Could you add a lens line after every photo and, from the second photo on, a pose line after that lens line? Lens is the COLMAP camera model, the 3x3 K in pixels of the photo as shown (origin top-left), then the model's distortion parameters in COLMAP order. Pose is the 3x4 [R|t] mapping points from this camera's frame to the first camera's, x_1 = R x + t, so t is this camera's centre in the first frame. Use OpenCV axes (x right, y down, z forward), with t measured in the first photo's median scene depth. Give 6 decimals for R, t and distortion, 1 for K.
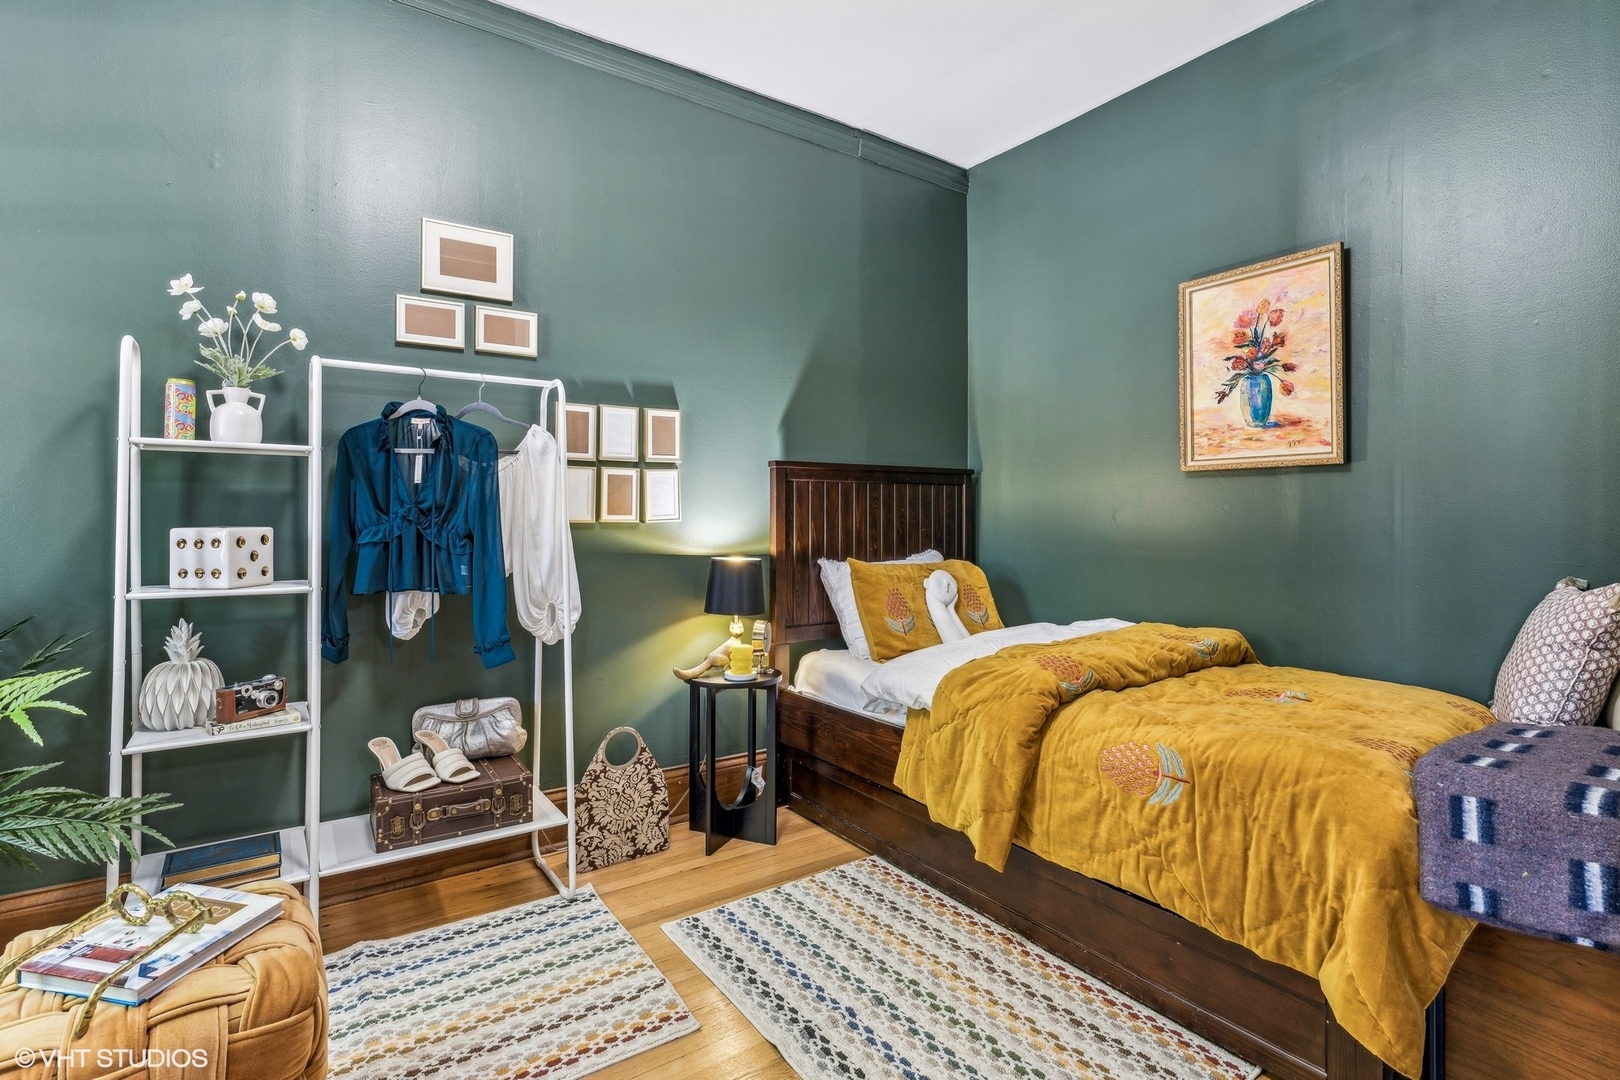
lens RADIAL K [[768.6, 0, 799.1], [0, 768.6, 513.2], [0, 0, 1]] dist [-0.002650, 0.000244]
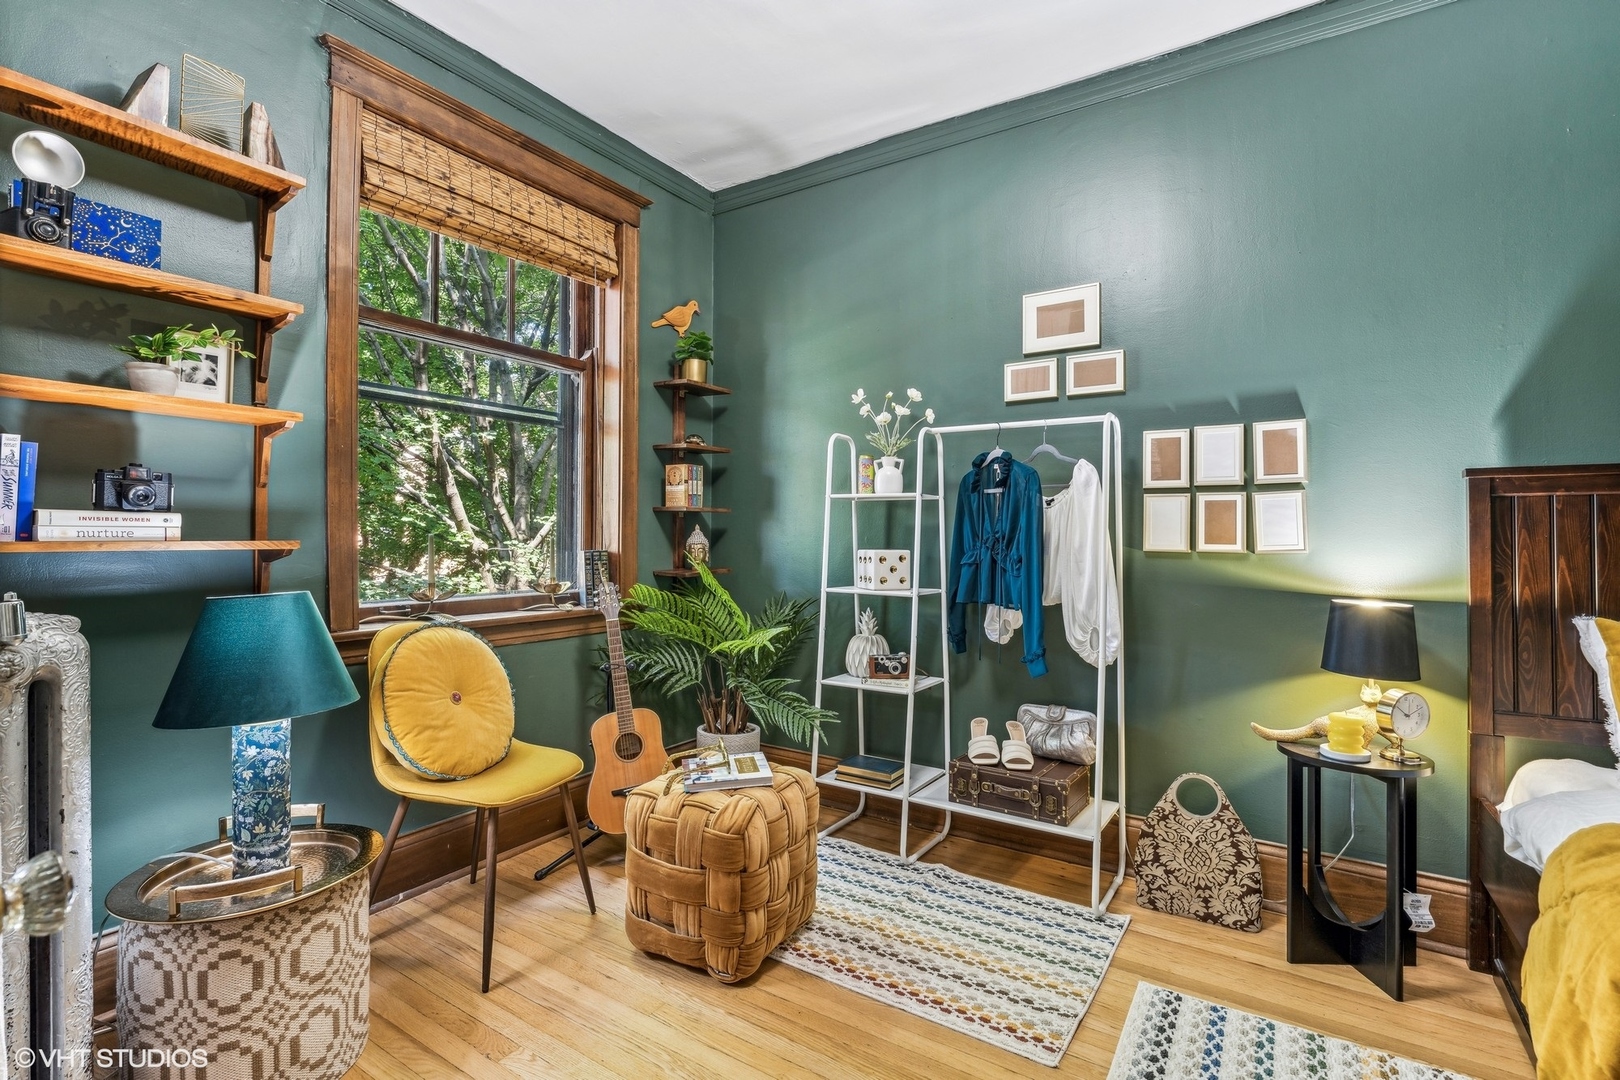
lens RADIAL K [[750.6, 0, 808.5], [0, 750.6, 510.3], [0, 0, 1]] dist [-0.000818, 0.001312]
pose [[0.403218, -0.029550, -0.914627, 0.487262], [-0.003584, 0.999420, -0.033869, -0.007112], [0.915097, 0.016934, 0.402878, 0.235009]]
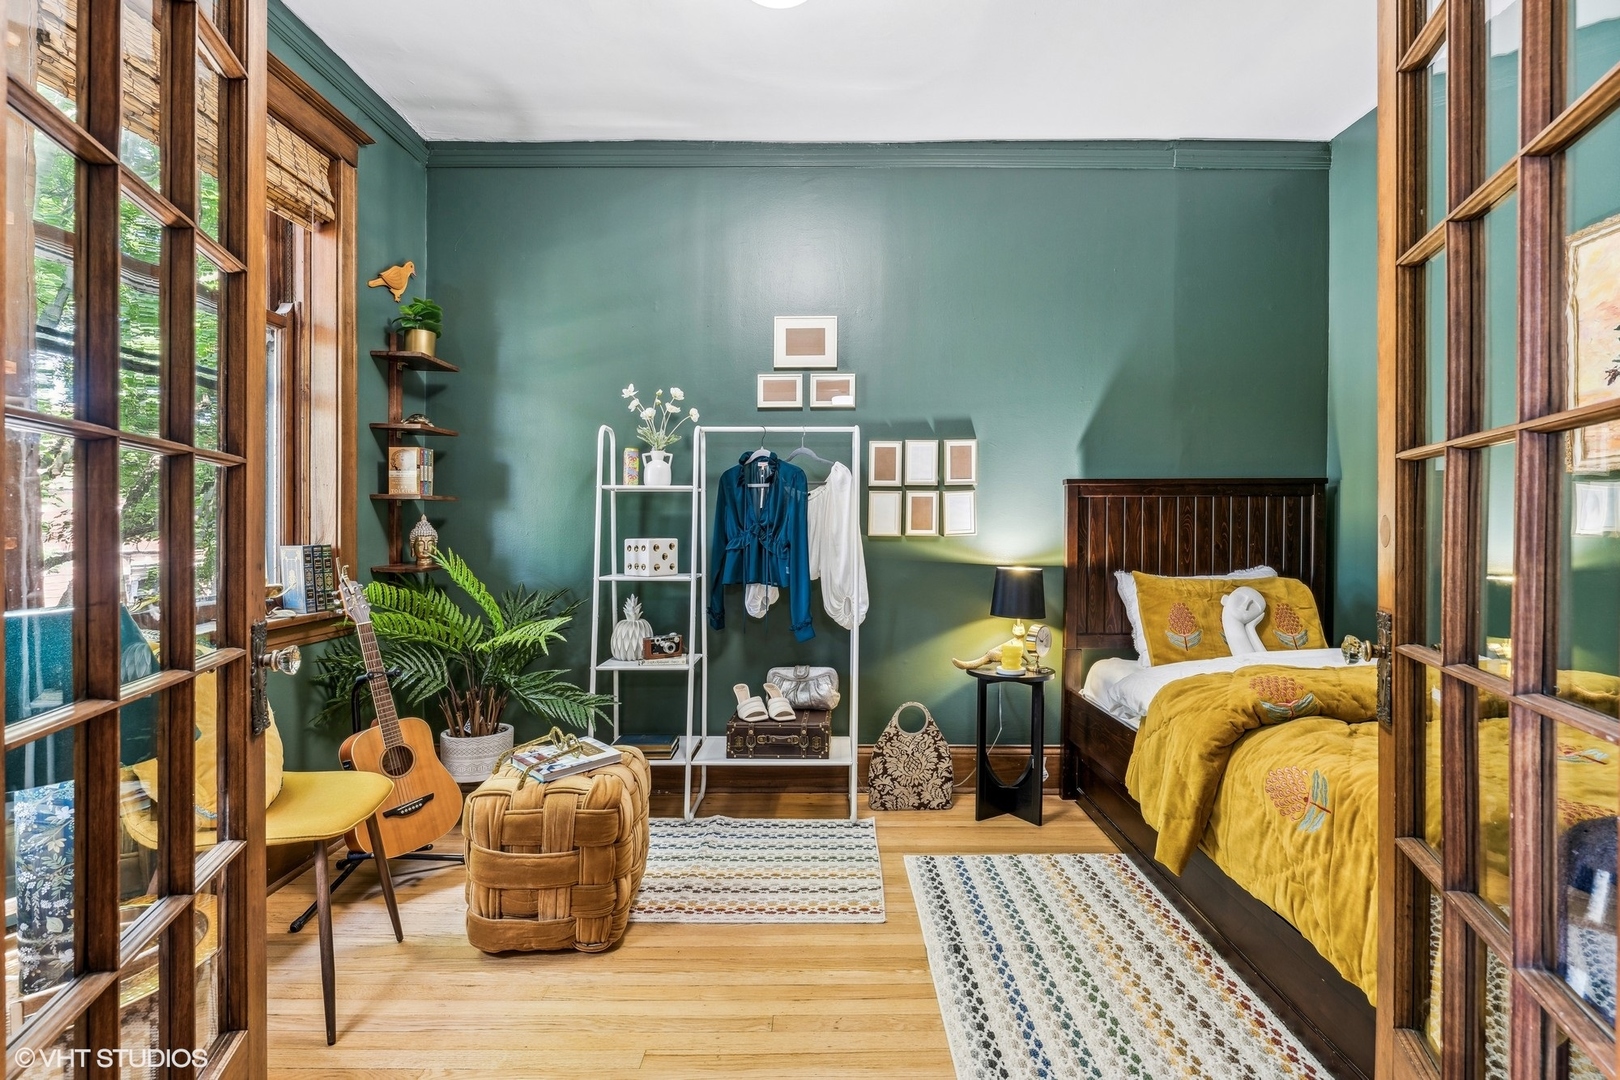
lens RADIAL K [[750.6, 0, 826.8], [0, 750.6, 526.0], [0, 0, 1]] dist [-0.000818, 0.001312]
pose [[0.831341, -0.002971, -0.555754, 0.379750], [0.004005, 0.999992, 0.000645, -0.006010], [0.555748, -0.002762, 0.831346, -0.089951]]
